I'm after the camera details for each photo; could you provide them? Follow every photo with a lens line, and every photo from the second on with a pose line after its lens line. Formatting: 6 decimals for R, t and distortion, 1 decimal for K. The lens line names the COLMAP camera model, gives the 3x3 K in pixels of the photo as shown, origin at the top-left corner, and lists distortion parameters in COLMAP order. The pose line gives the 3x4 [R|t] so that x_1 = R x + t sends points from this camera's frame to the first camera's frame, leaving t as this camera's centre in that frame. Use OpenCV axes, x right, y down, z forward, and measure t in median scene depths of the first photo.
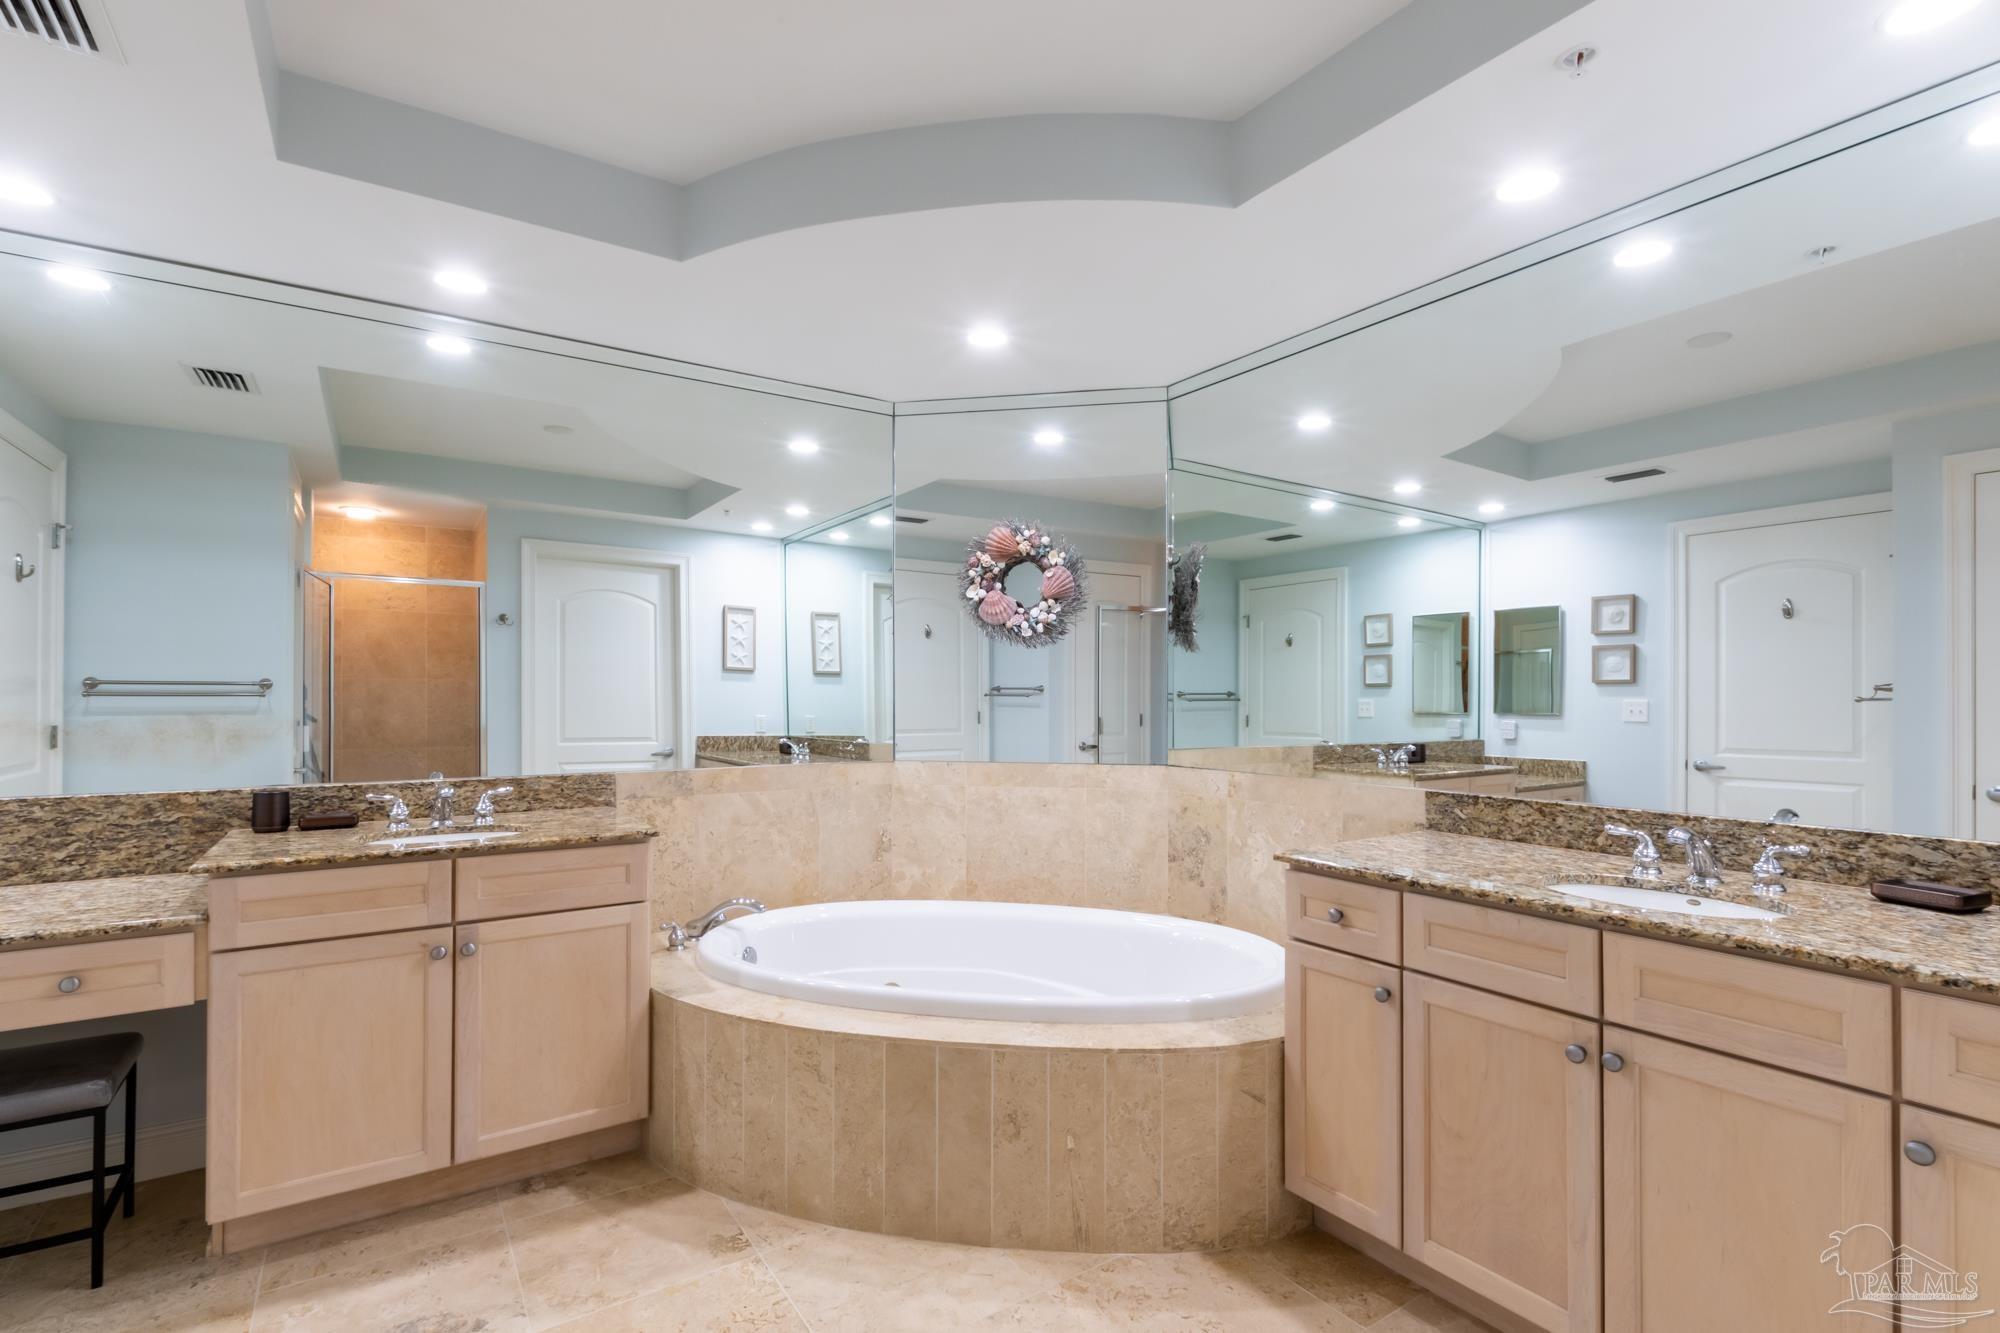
lens RADIAL K [[918.2, 0, 1020.7], [0, 918.2, 679.0], [0, 0, 1]] dist [0.001512, -0.004119]
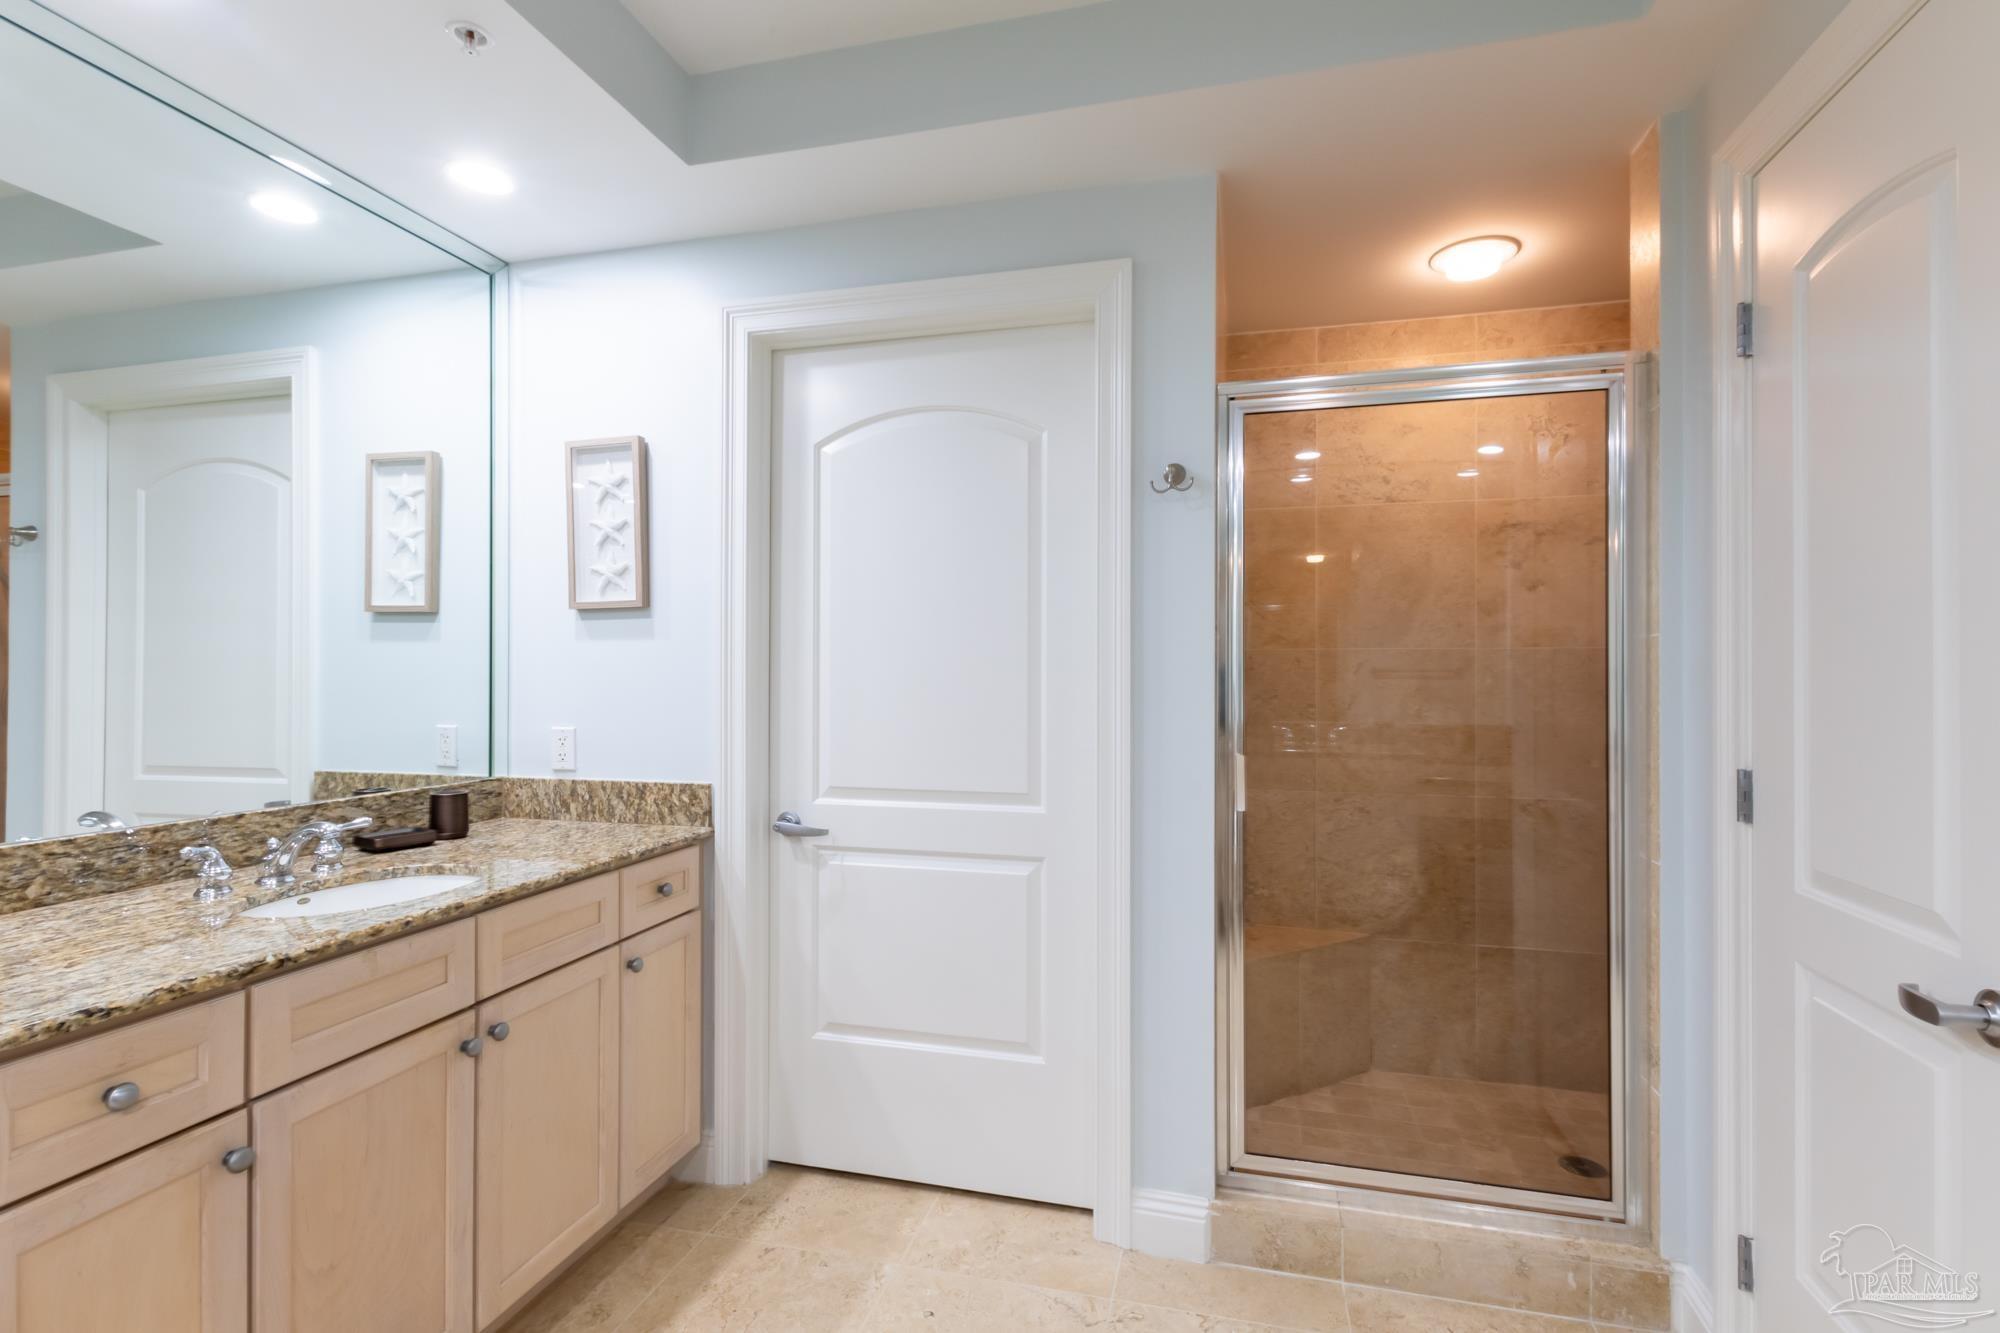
lens RADIAL K [[892.7, 0, 1000.0], [0, 892.7, 666.5], [0, 0, 1]] dist [-0.000588, -0.000453]
pose [[-0.660466, 0.005616, 0.750835, -0.414404], [-0.017380, 0.999590, -0.022765, 0.009073], [-0.750655, -0.028085, -0.660098, 1.025765]]
